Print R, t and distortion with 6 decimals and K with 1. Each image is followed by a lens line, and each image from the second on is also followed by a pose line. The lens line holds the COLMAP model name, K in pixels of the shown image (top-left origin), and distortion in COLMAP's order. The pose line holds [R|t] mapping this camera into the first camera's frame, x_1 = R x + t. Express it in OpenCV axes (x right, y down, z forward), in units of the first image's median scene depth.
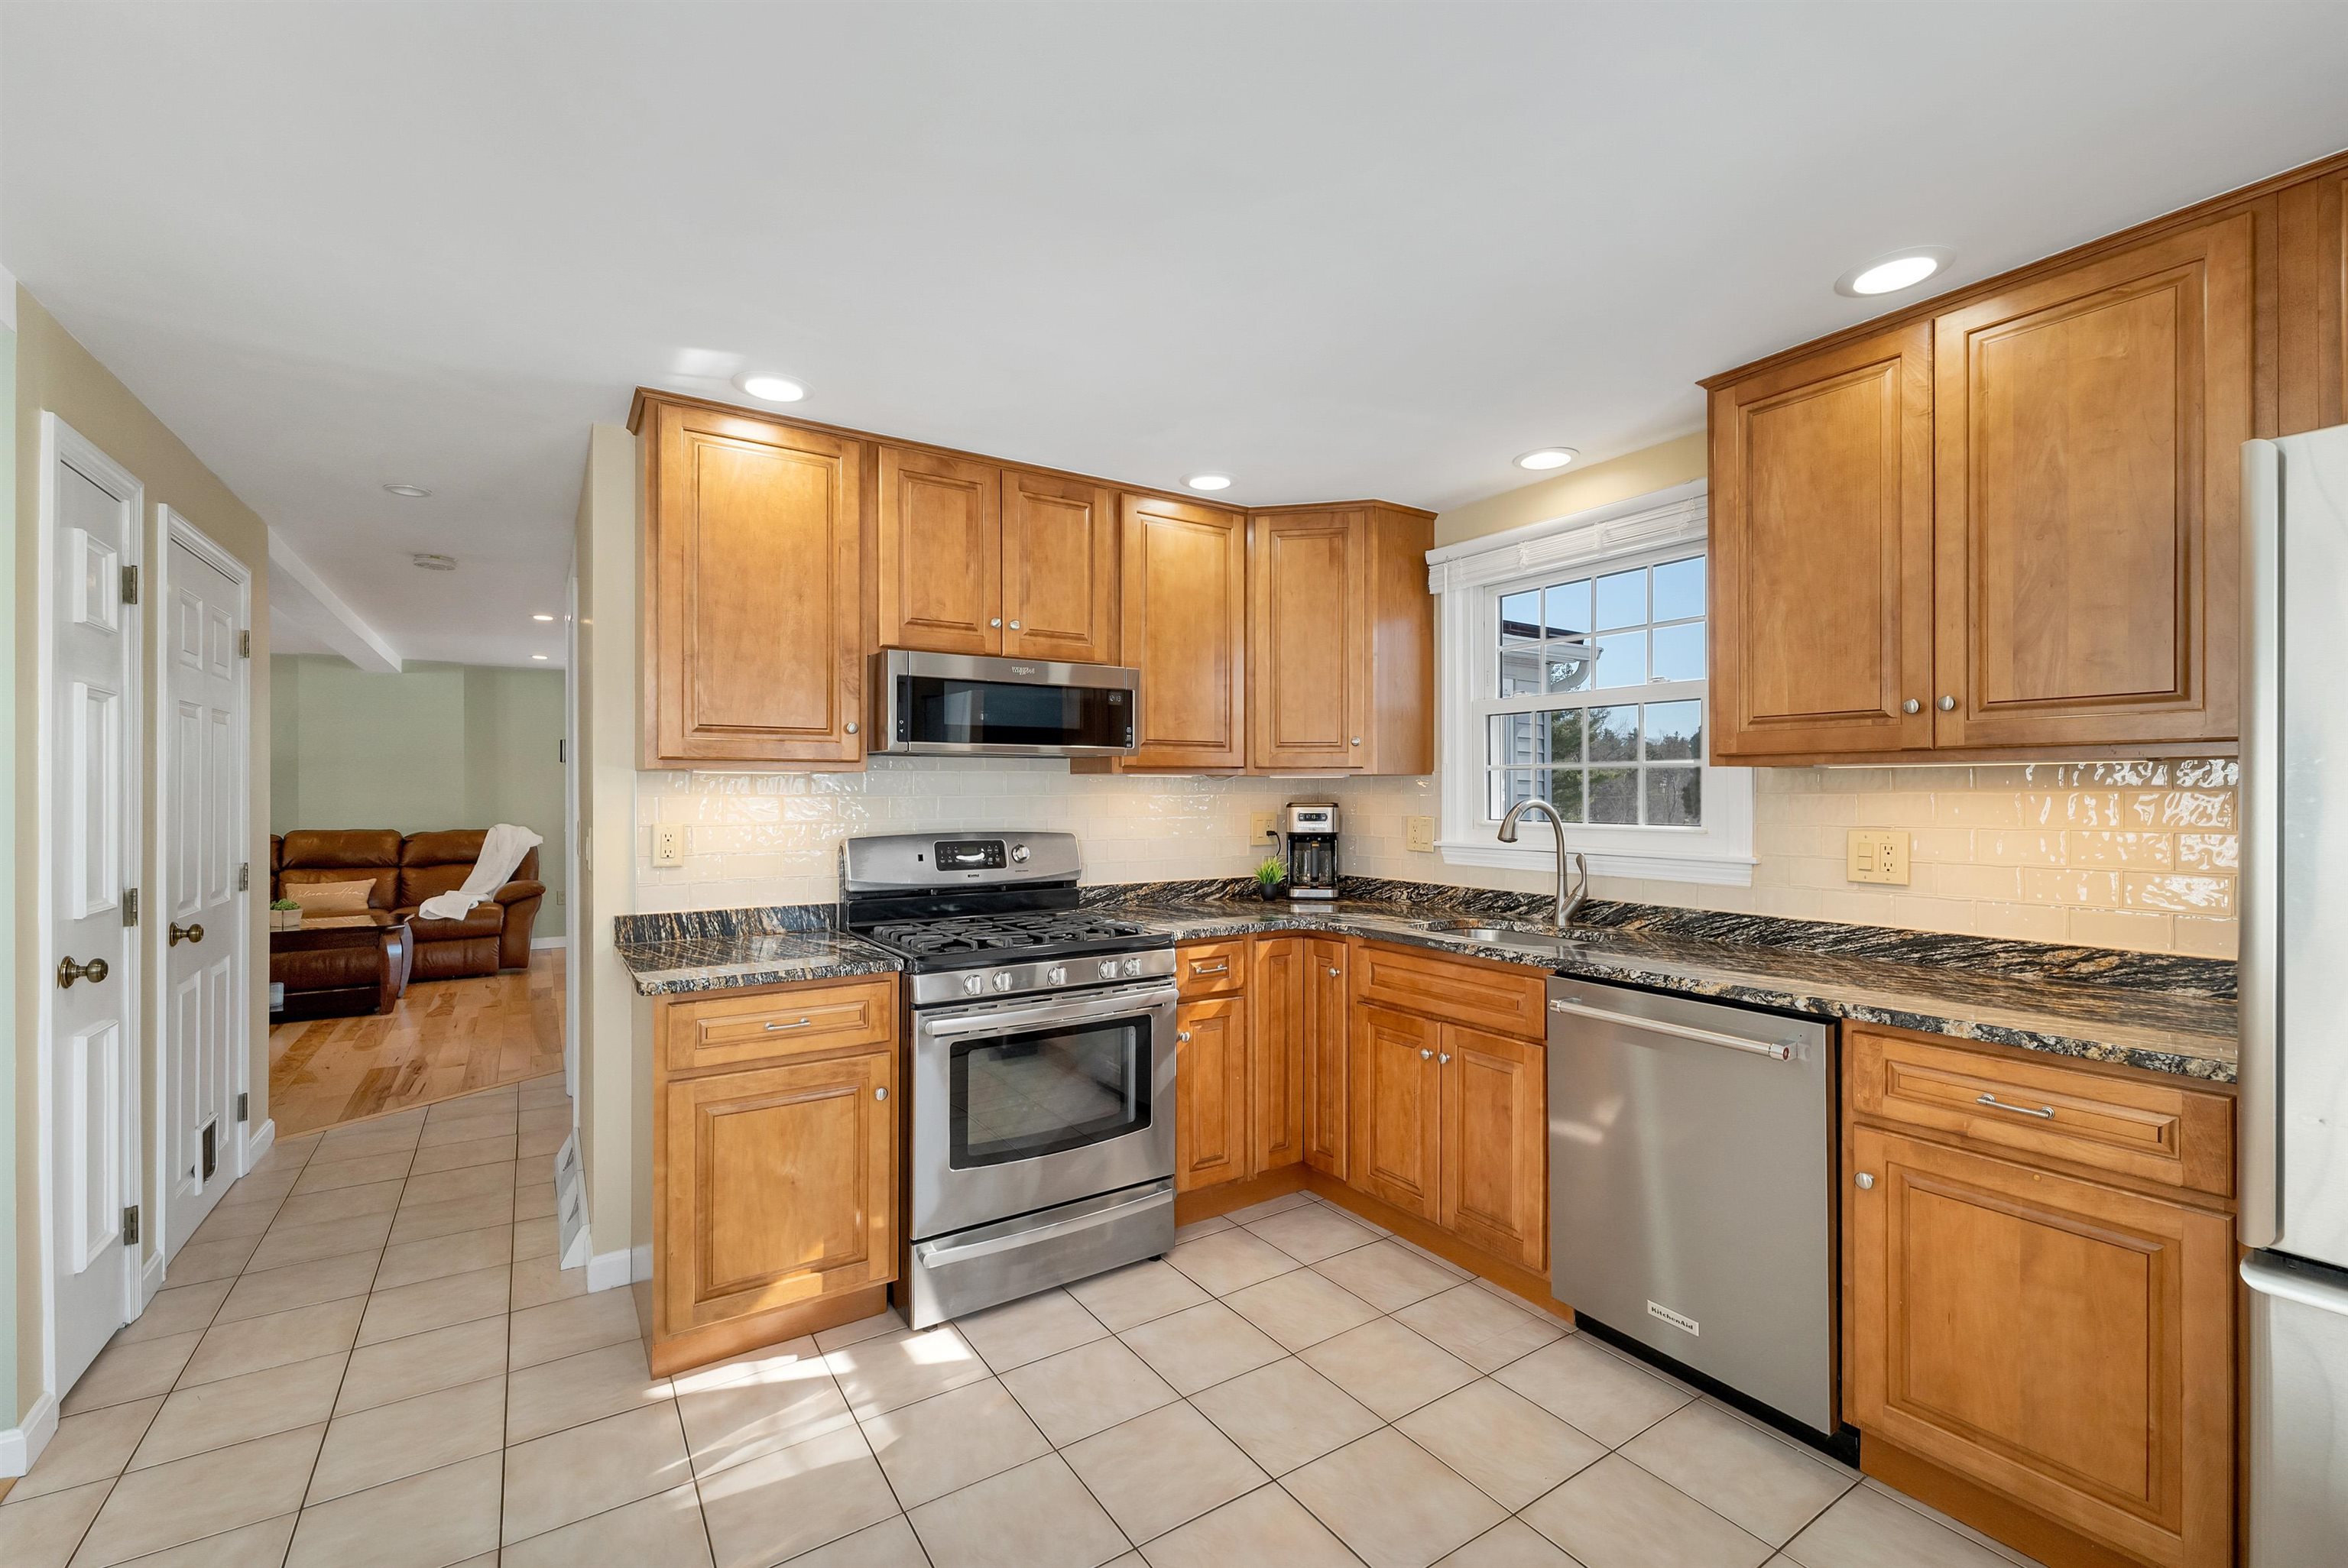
lens RADIAL K [[982.8, 0, 1181.0], [0, 982.8, 792.8], [0, 0, 1]] dist [0.002028, 0.000620]
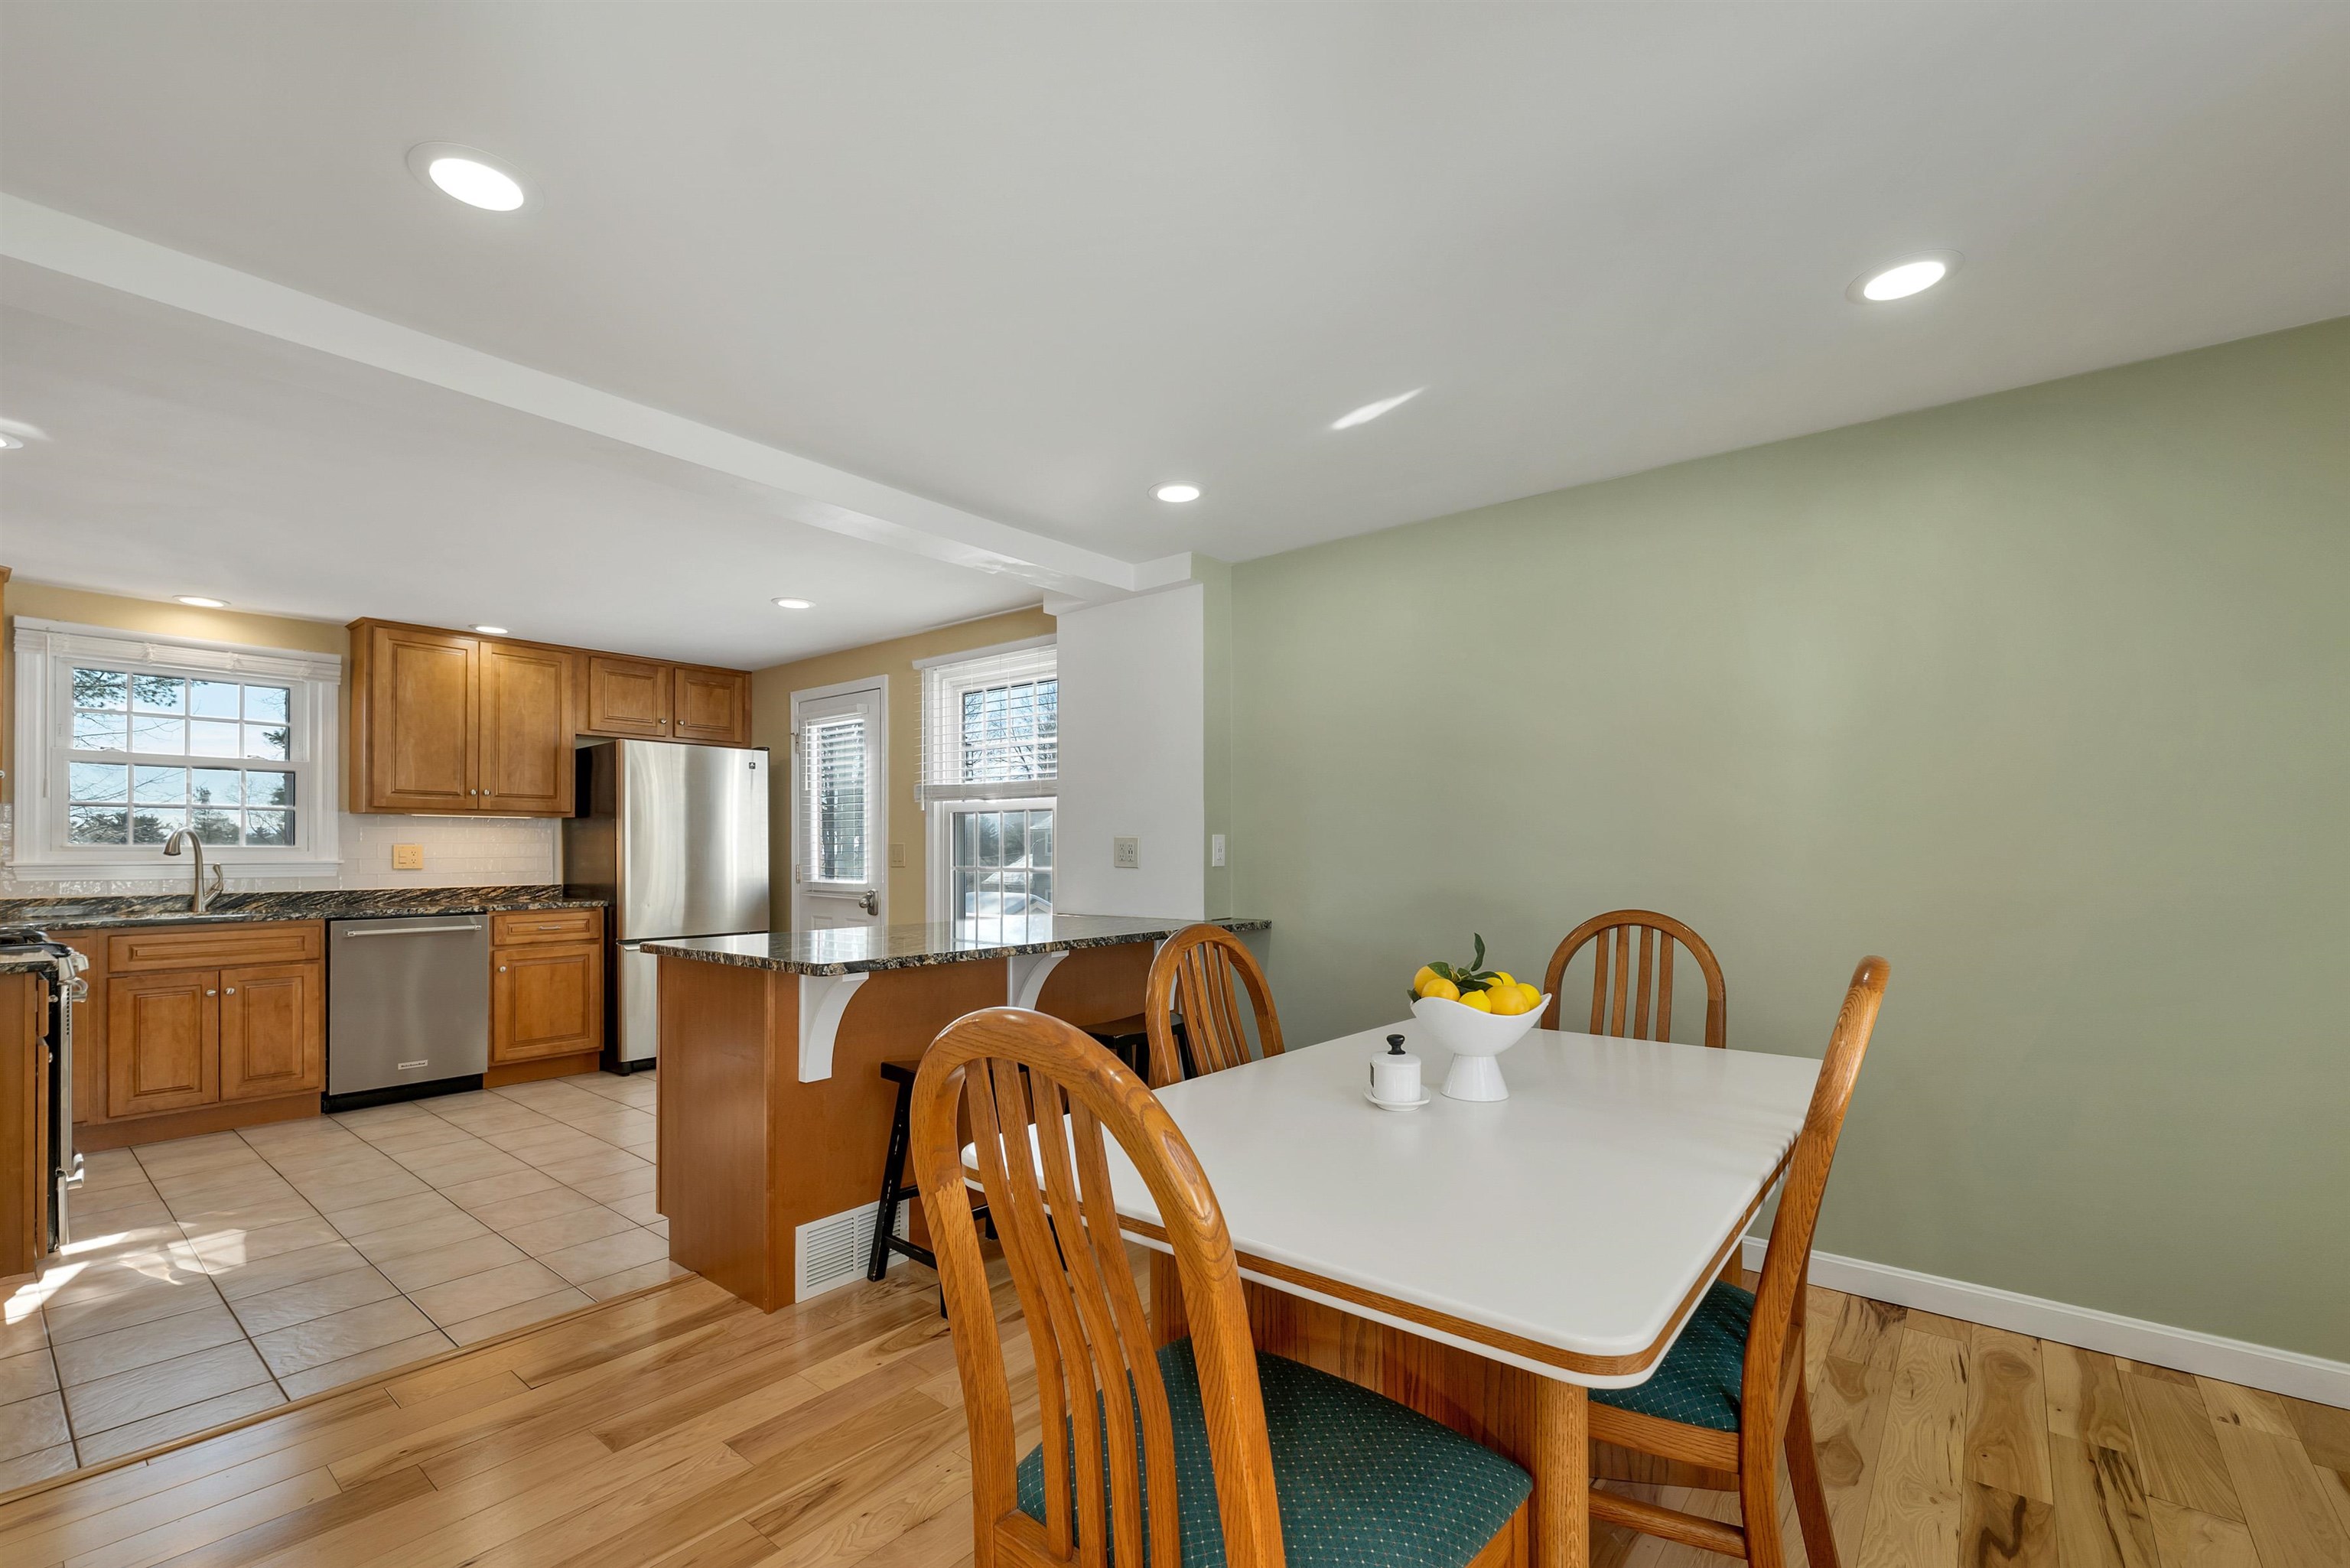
lens RADIAL K [[983.7, 0, 1162.4], [0, 983.7, 840.3], [0, 0, 1]] dist [0.002028, 0.000620]
pose [[-0.291096, 0.012250, 0.956616, -2.016621], [0.001652, 0.999923, -0.012302, 0.063384], [-0.956693, -0.002001, -0.291094, 0.043904]]
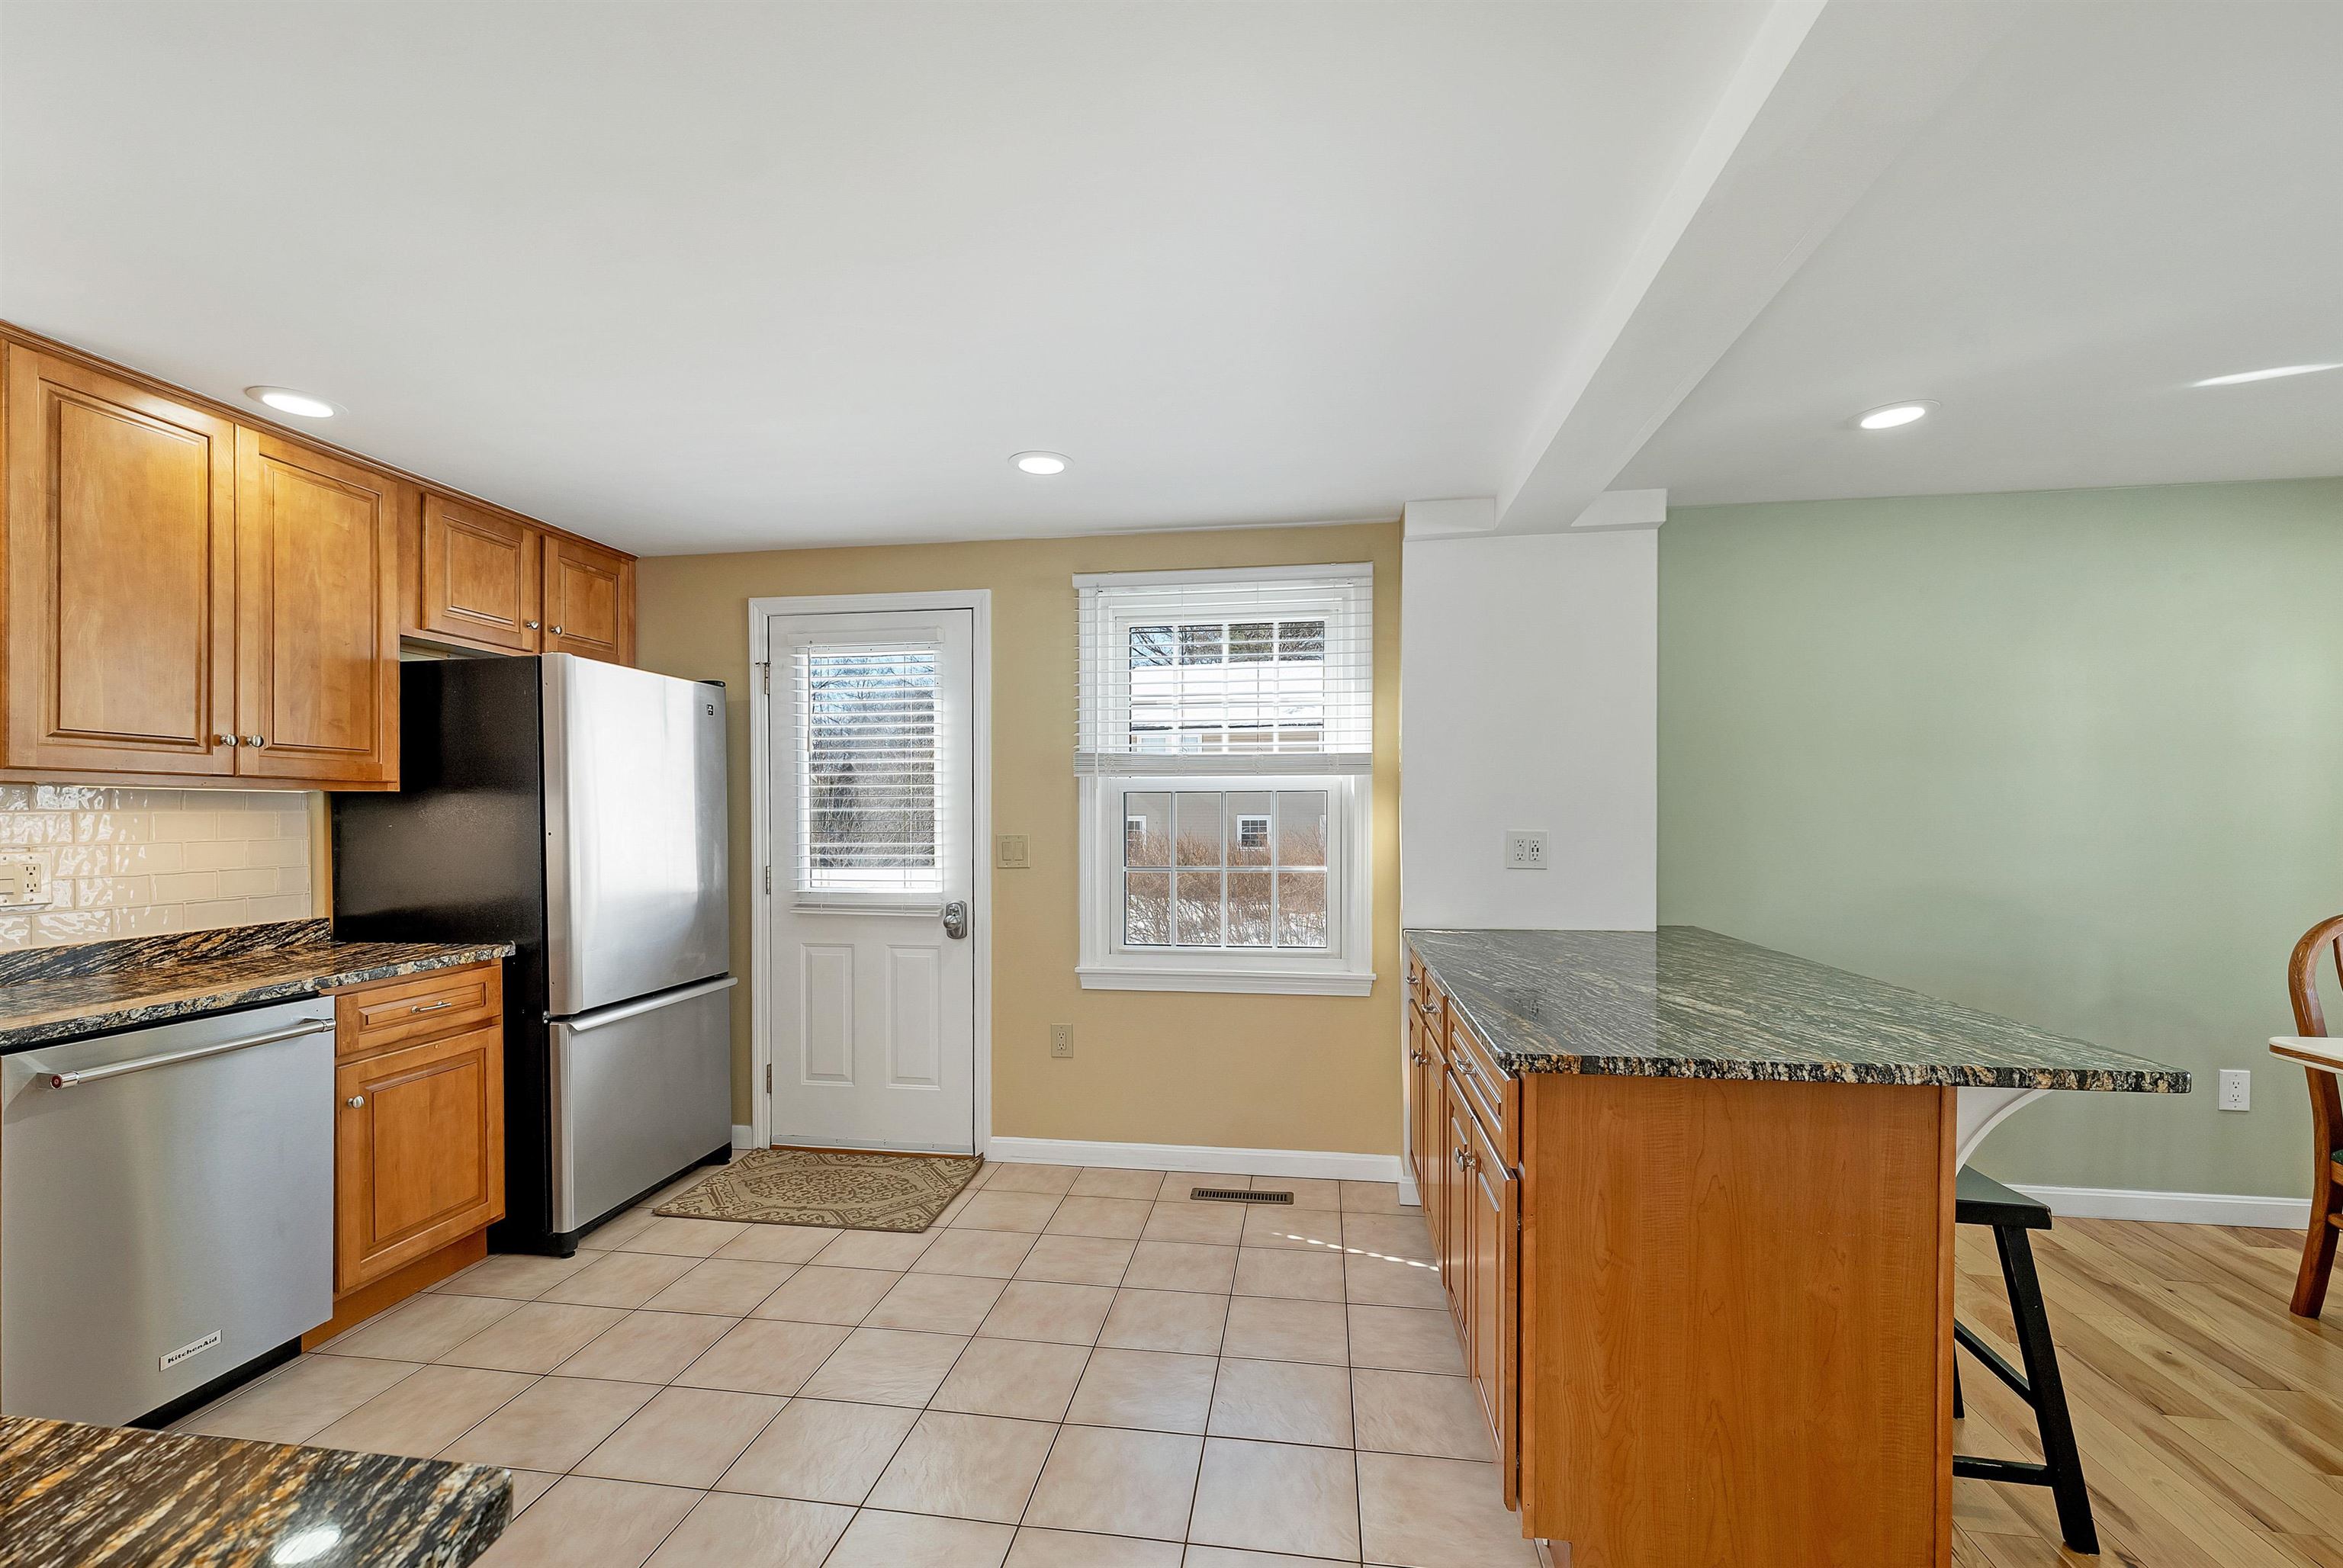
lens RADIAL K [[980.8, 0, 1151.2], [0, 980.8, 817.9], [0, 0, 1]] dist [0.002028, 0.000620]
pose [[-0.729950, -0.000206, 0.683500, -0.831569], [0.002883, 0.999990, 0.003381, 0.006026], [-0.683494, 0.004438, -0.729943, 1.026396]]
